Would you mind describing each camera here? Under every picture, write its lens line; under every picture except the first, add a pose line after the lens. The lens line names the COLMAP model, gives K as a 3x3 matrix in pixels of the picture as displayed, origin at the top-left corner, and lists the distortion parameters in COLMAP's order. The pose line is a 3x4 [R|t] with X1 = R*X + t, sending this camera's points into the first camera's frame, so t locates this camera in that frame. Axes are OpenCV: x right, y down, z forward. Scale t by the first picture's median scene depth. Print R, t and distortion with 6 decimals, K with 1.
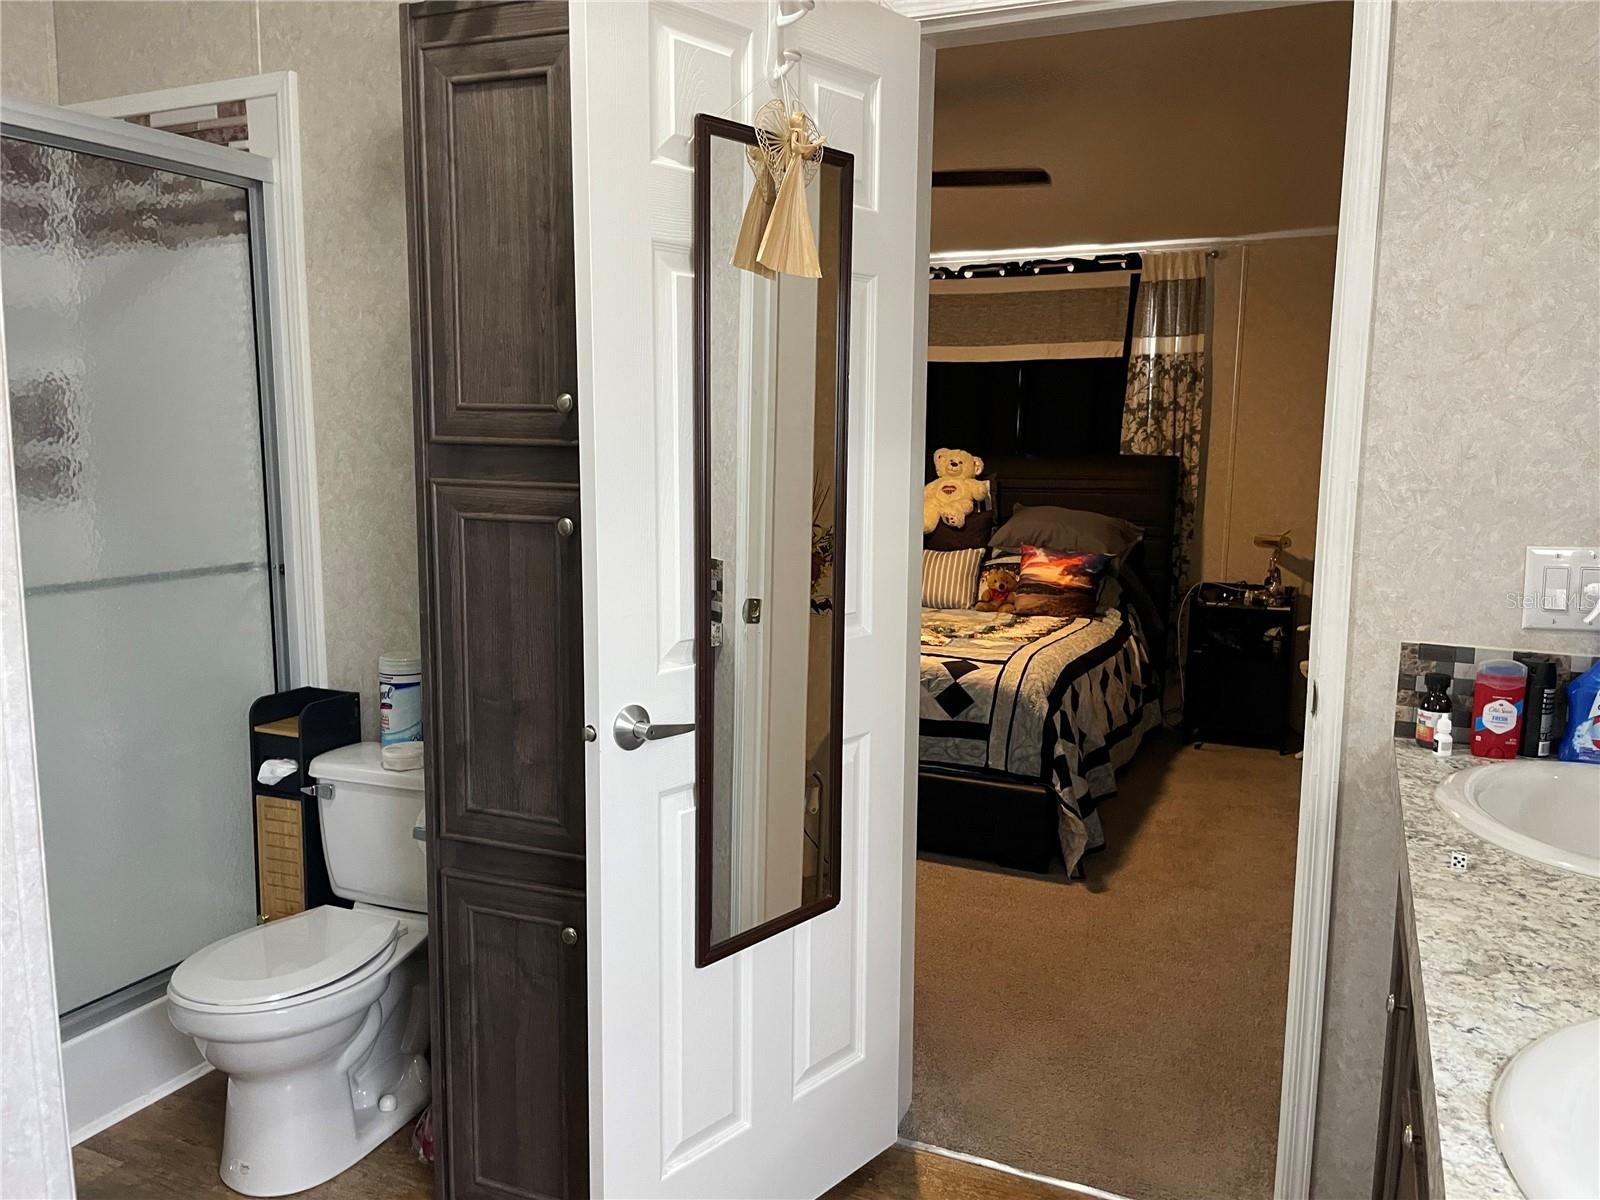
lens RADIAL K [[1216.7, 0, 787.5], [0, 1216.7, 605.8], [0, 0, 1]] dist [0.102782, -0.144283]
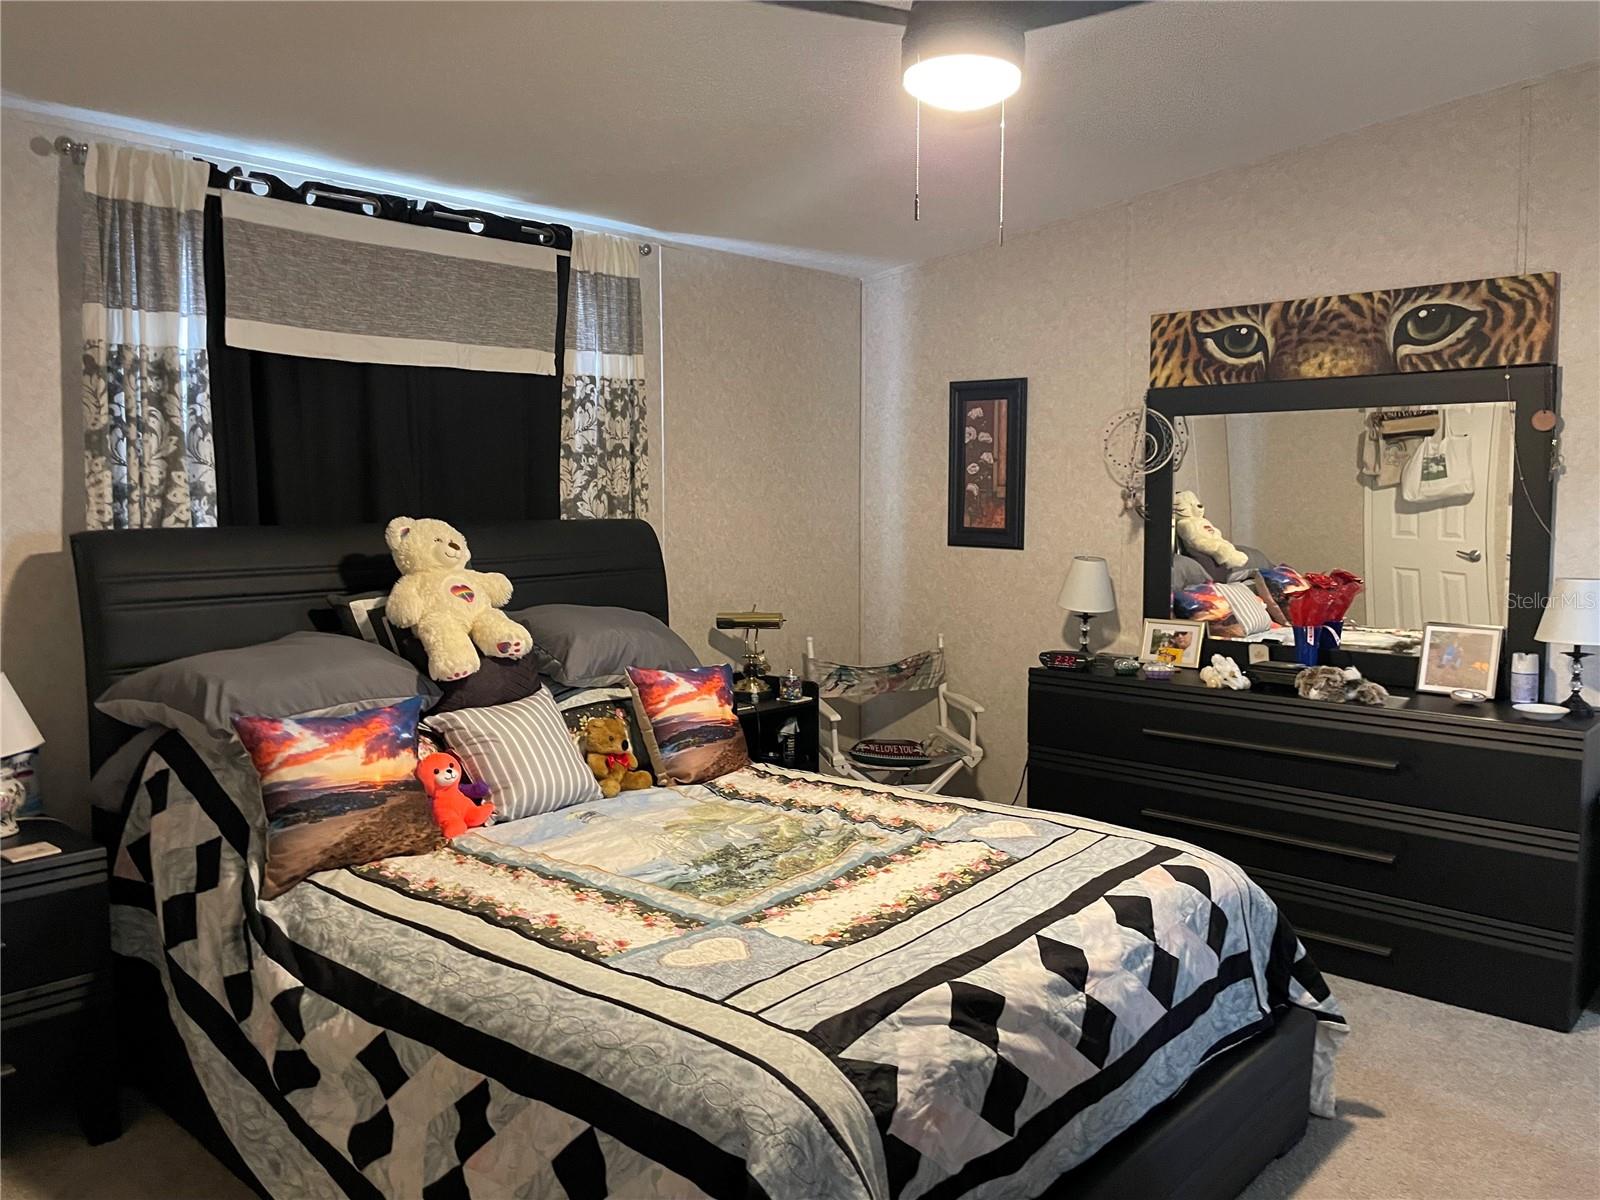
lens RADIAL K [[1216.7, 0, 787.5], [0, 1216.7, 605.8], [0, 0, 1]] dist [0.102782, -0.144283]
pose [[0.318715, -0.101627, 0.942387, -0.336931], [0.133264, 0.989164, 0.061602, -0.102412], [-0.938436, 0.105953, 0.328804, 0.675967]]
